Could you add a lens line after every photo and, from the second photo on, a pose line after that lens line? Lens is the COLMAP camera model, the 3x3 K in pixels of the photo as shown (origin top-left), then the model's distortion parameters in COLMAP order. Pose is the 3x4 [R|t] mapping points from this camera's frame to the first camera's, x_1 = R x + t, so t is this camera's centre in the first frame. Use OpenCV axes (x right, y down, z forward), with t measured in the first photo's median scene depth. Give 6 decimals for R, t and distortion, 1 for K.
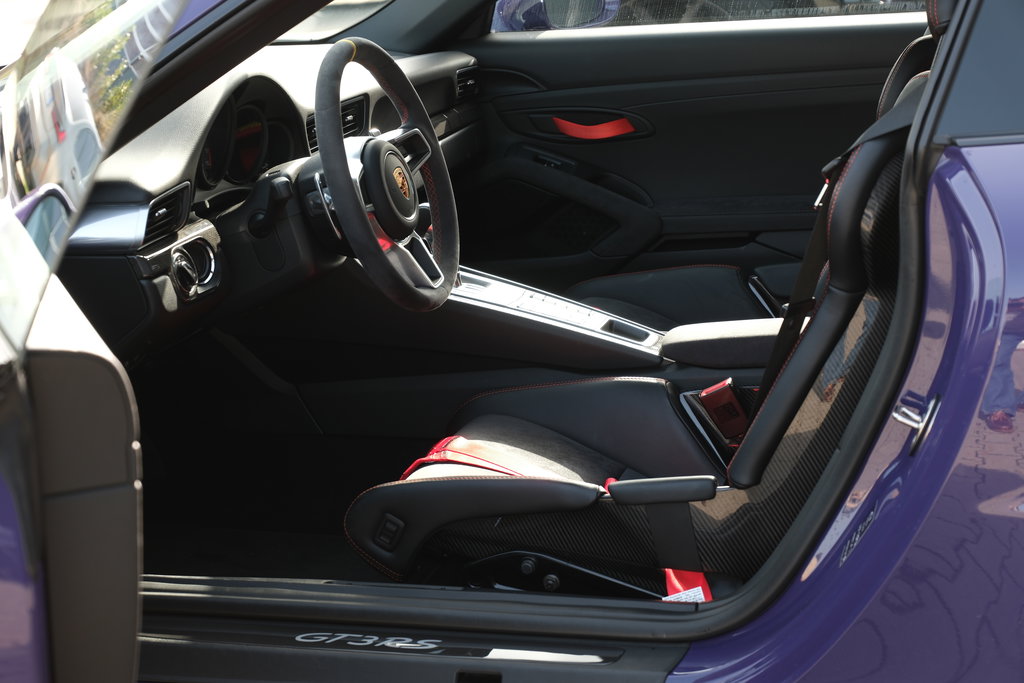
lens RADIAL K [[2166.8, 0, 512.0], [0, 2166.8, 341.5], [0, 0, 1]] dist [-0.021199, 0.158934]
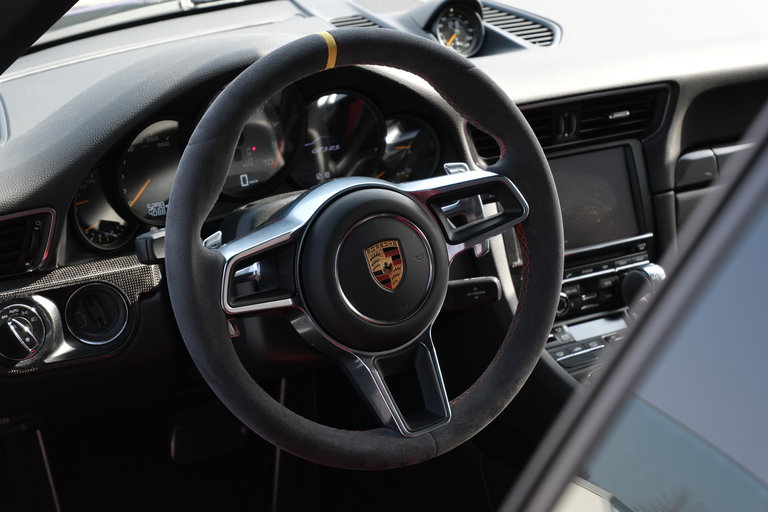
lens RADIAL K [[1625.1, 0, 384.0], [0, 1625.1, 256.0], [0, 0, 1]] dist [-0.021199, 0.158934]
pose [[0.718453, 0.240125, -0.652814, 0.257705], [-0.166875, 0.970616, 0.173368, -0.157503], [0.675262, -0.015618, 0.737413, 0.642788]]
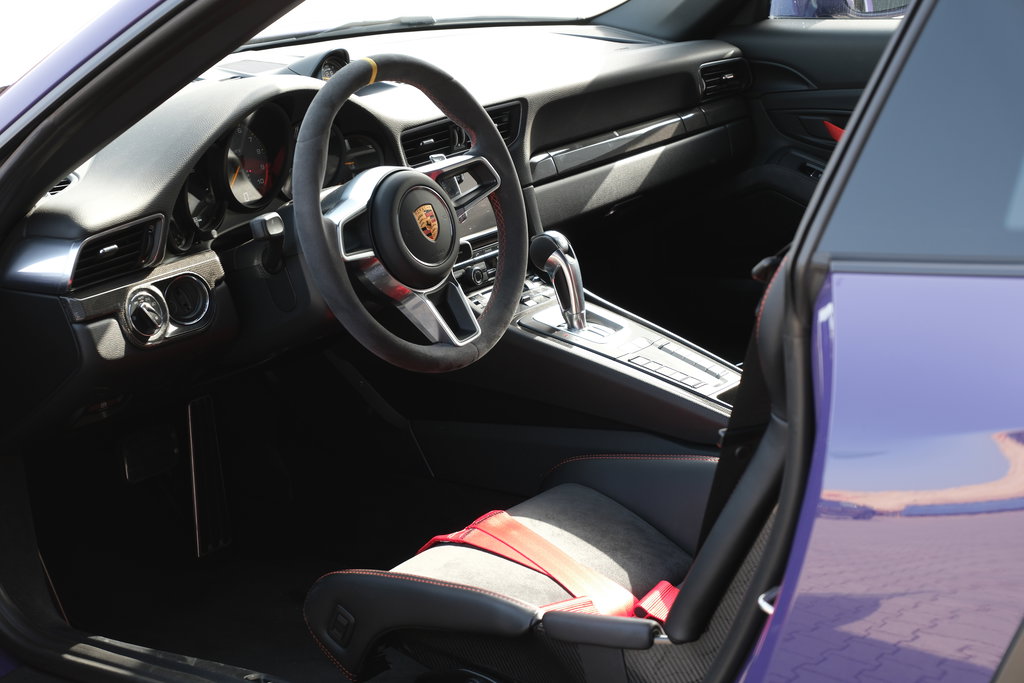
lens RADIAL K [[2166.8, 0, 512.0], [0, 2166.8, 341.5], [0, 0, 1]] dist [-0.021199, 0.158934]
pose [[0.934750, 0.087042, -0.344479, 0.283574], [-0.070143, 0.995655, 0.061246, -0.080880], [0.348313, -0.033087, 0.936794, 0.190603]]
